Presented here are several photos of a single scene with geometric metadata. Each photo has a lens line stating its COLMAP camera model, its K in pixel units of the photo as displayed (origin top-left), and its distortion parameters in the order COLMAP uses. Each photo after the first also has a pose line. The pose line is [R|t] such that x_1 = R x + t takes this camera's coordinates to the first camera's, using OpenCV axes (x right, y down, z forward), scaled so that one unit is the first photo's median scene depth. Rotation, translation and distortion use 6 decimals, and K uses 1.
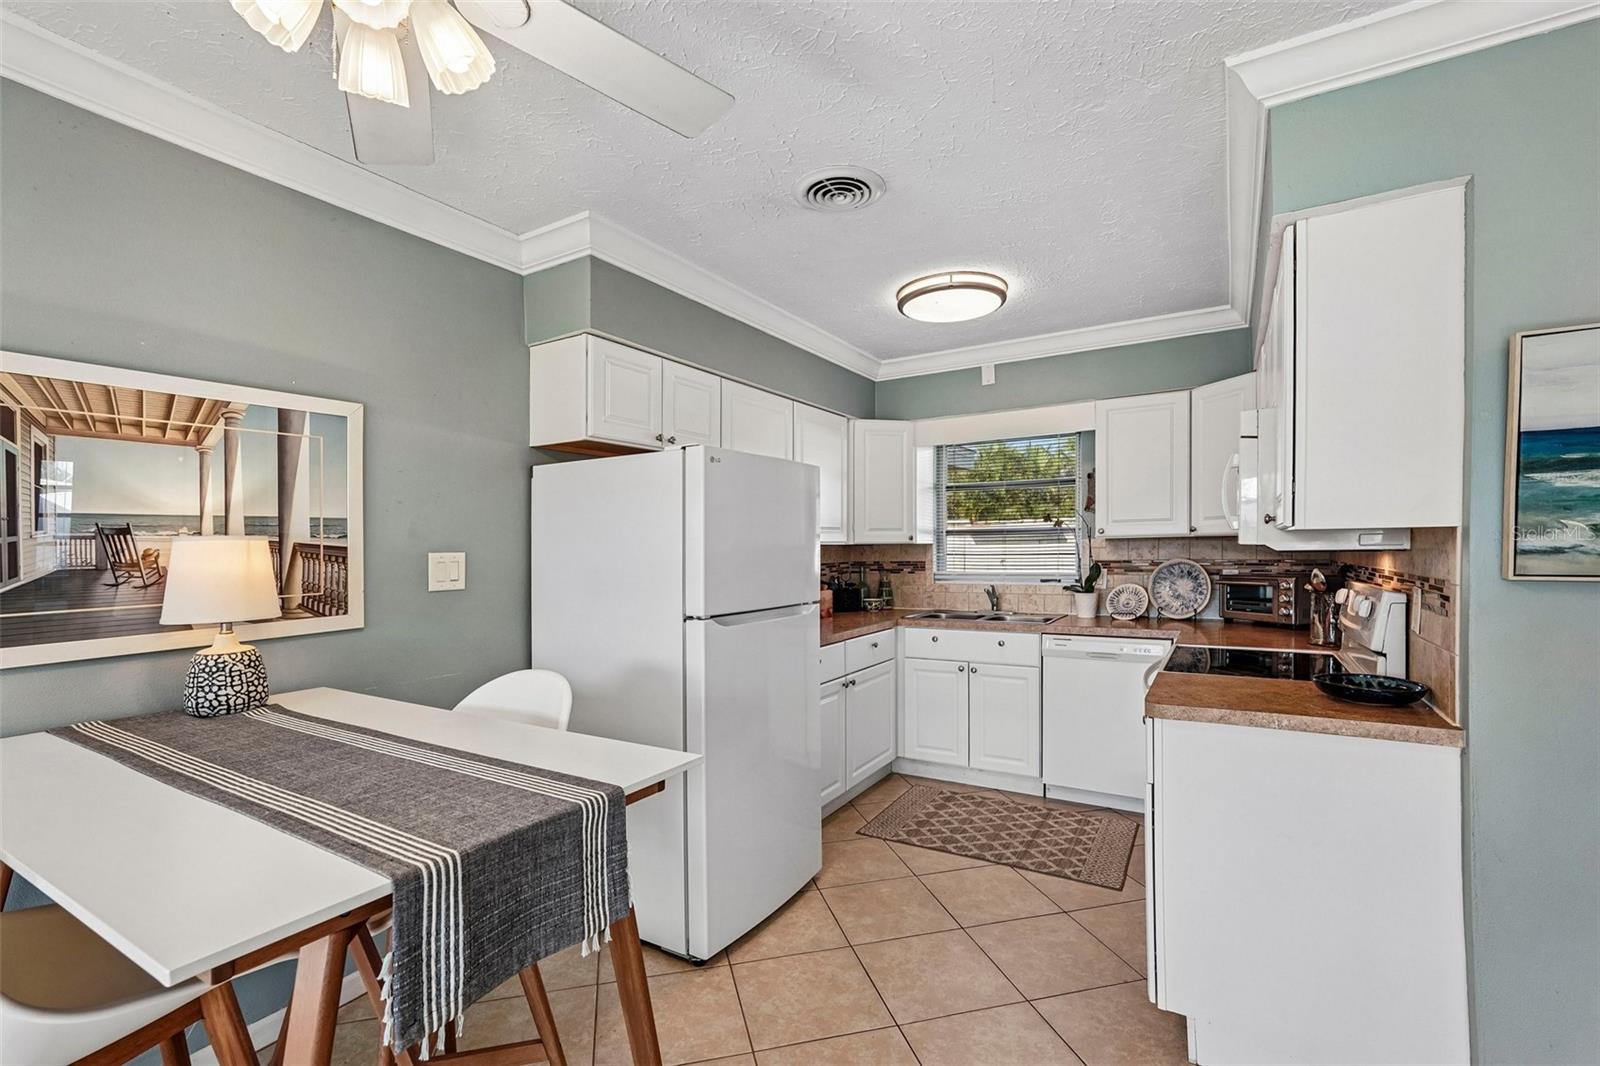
lens RADIAL K [[707.9, 0, 800.0], [0, 707.9, 533.0], [0, 0, 1]] dist [-0.014018, 0.000457]
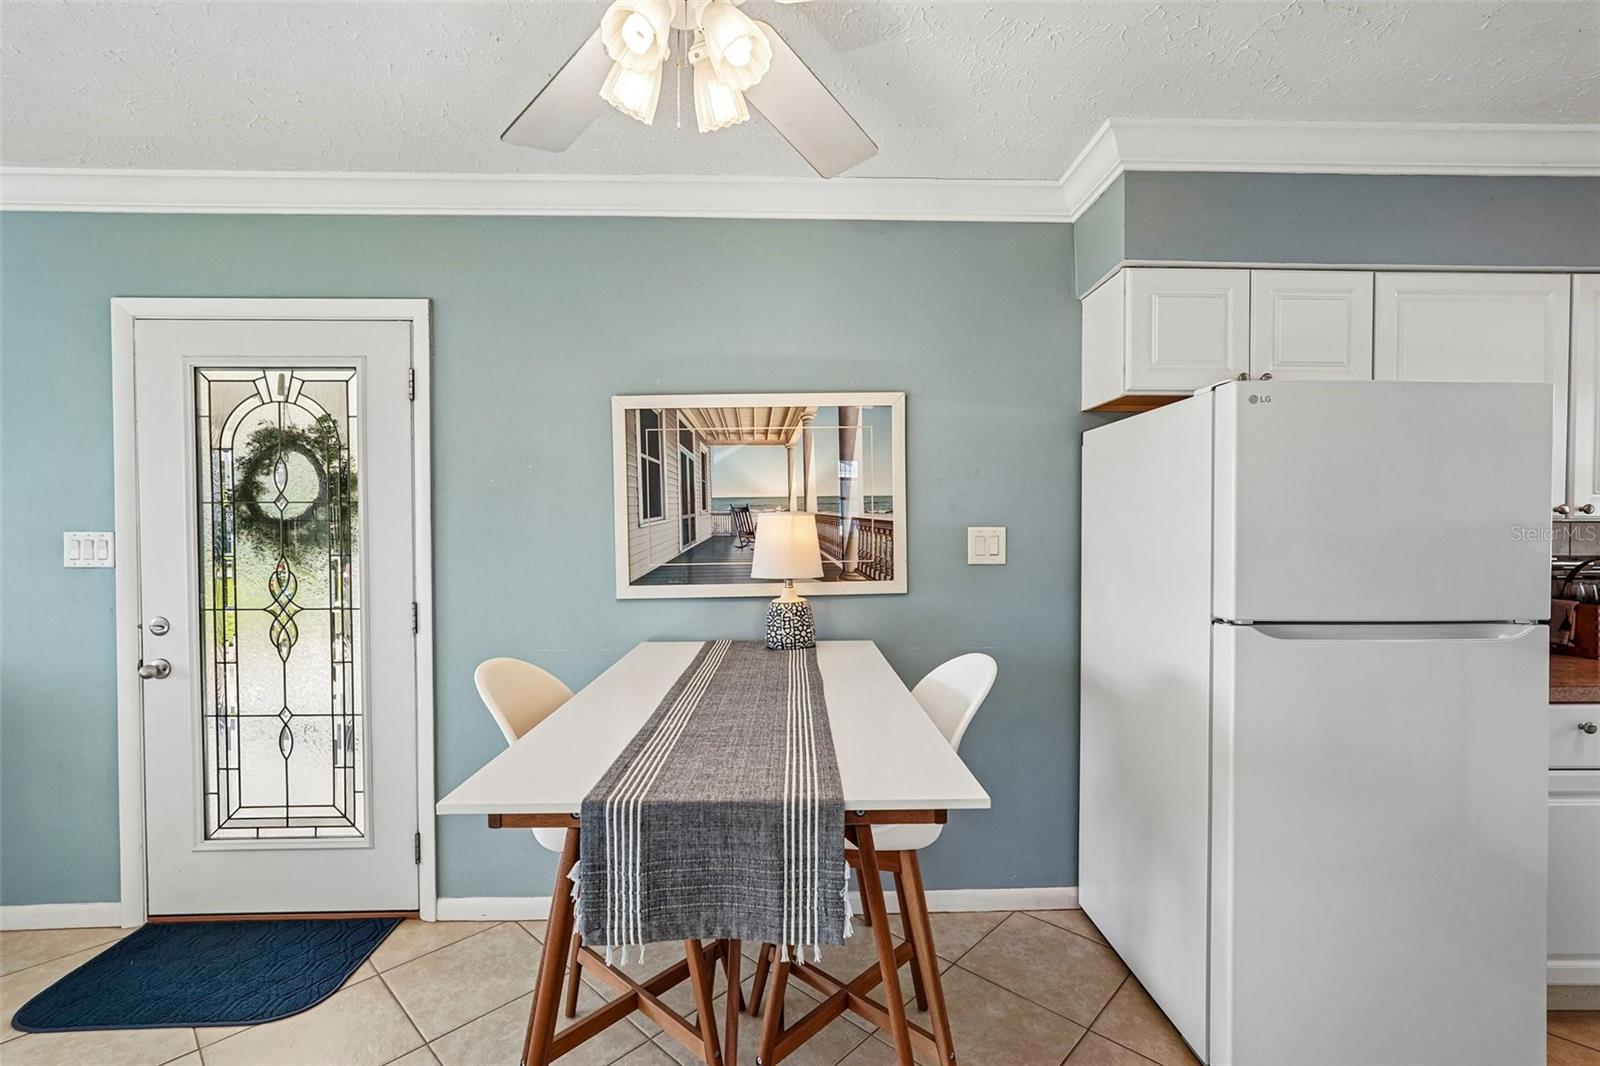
lens RADIAL K [[707.9, 0, 800.0], [0, 707.9, 533.0], [0, 0, 1]] dist [-0.014018, 0.000457]
pose [[0.535977, 0.020701, -0.843979, 0.275489], [0.012999, 0.999378, 0.032768, -0.000309], [0.844132, -0.028534, 0.535375, 0.299477]]
